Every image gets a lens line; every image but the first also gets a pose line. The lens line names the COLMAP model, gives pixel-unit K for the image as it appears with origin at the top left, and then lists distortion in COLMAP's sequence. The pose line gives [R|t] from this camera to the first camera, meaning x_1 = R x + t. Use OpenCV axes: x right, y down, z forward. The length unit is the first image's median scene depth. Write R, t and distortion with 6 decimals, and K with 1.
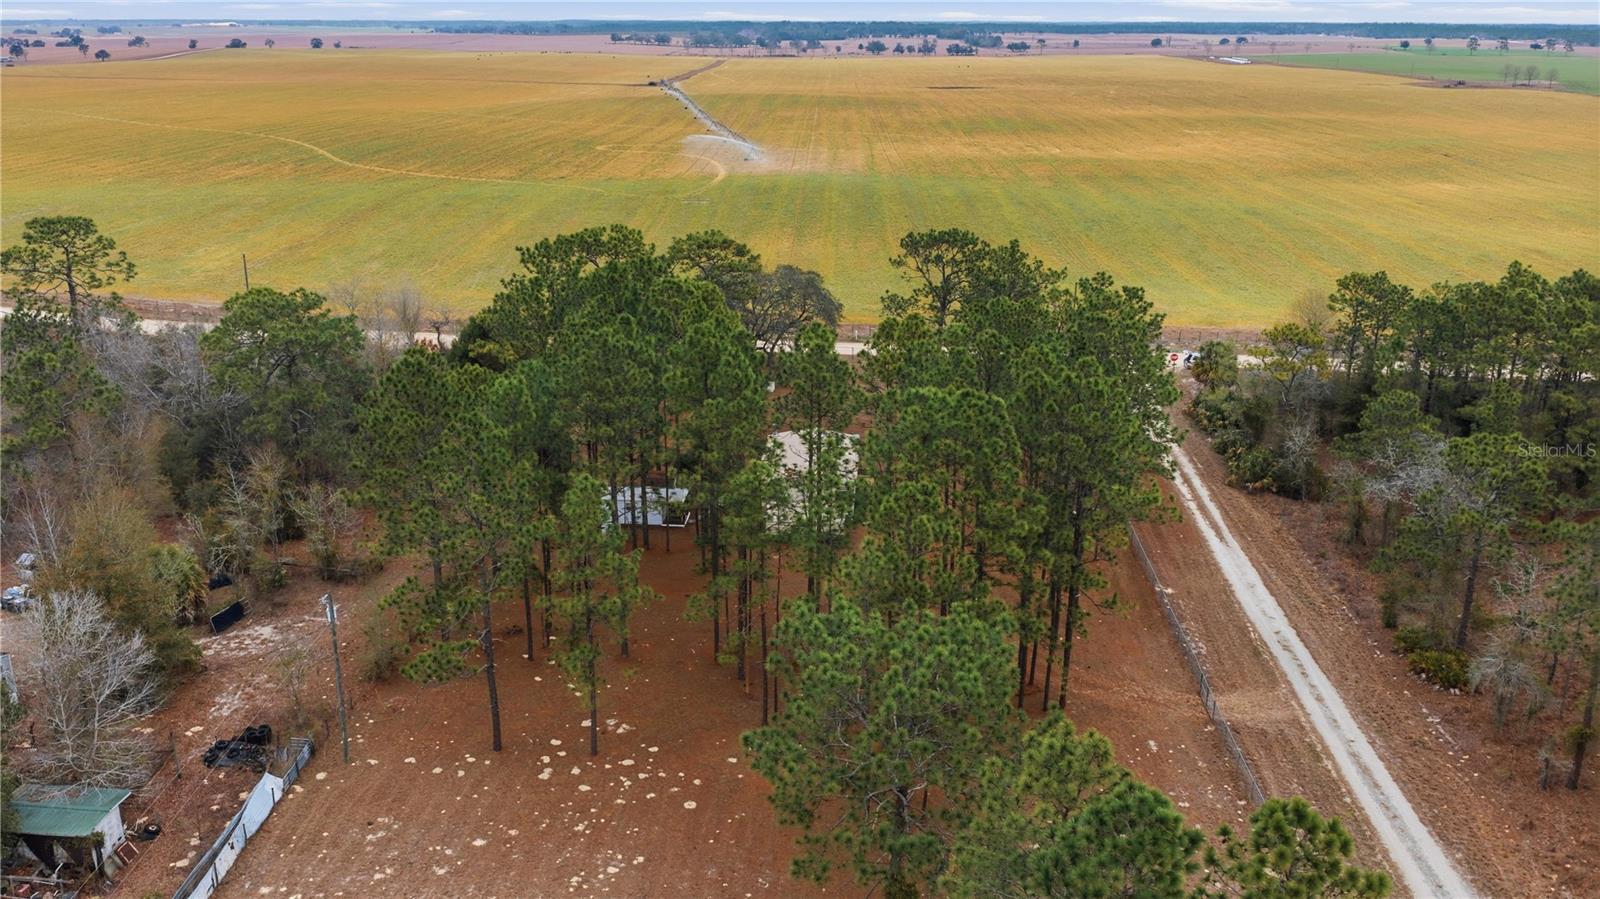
lens RADIAL K [[1318.2, 0, 800.4], [0, 1318.2, 449.2], [0, 0, 1]] dist [0.017543, -0.031085]
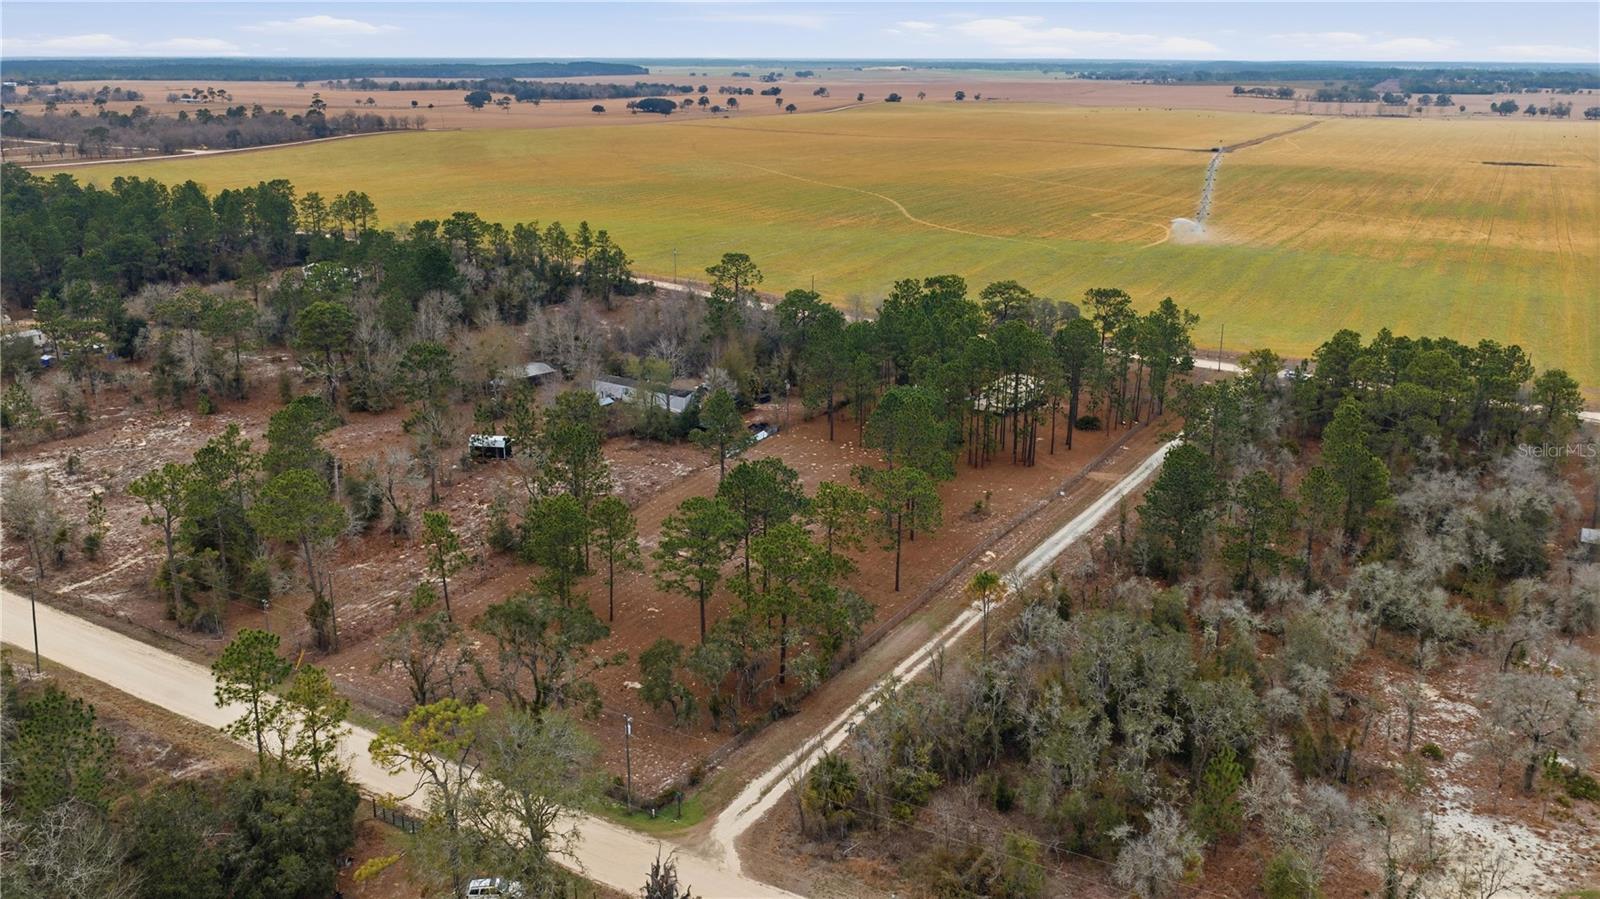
lens RADIAL K [[1318.2, 0, 799.7], [0, 1318.2, 450.1], [0, 0, 1]] dist [0.017543, -0.031085]
pose [[0.892392, 0.130970, -0.431836, 0.239028], [-0.141802, 0.989869, 0.007180, 0.054520], [0.428402, 0.054828, 0.901923, -0.418456]]
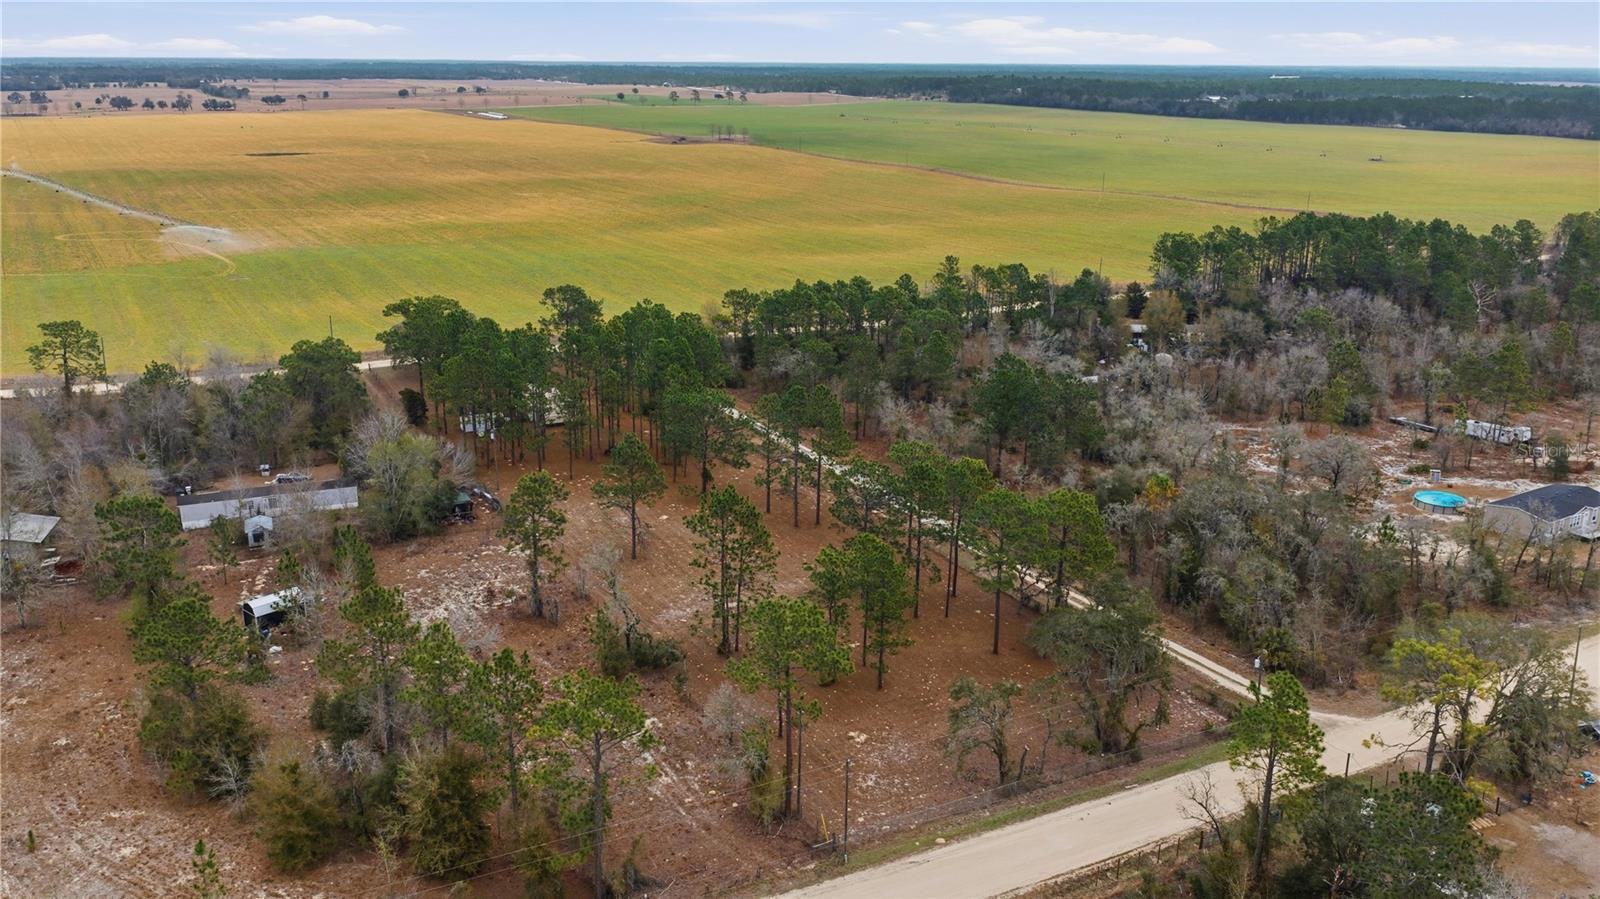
lens RADIAL K [[1318.2, 0, 798.1], [0, 1318.2, 454.3], [0, 0, 1]] dist [0.017543, -0.031085]
pose [[0.849537, -0.148350, 0.506240, -0.255685], [0.158844, 0.987043, 0.022685, 0.041830], [-0.503046, 0.061141, 0.862094, -0.372529]]
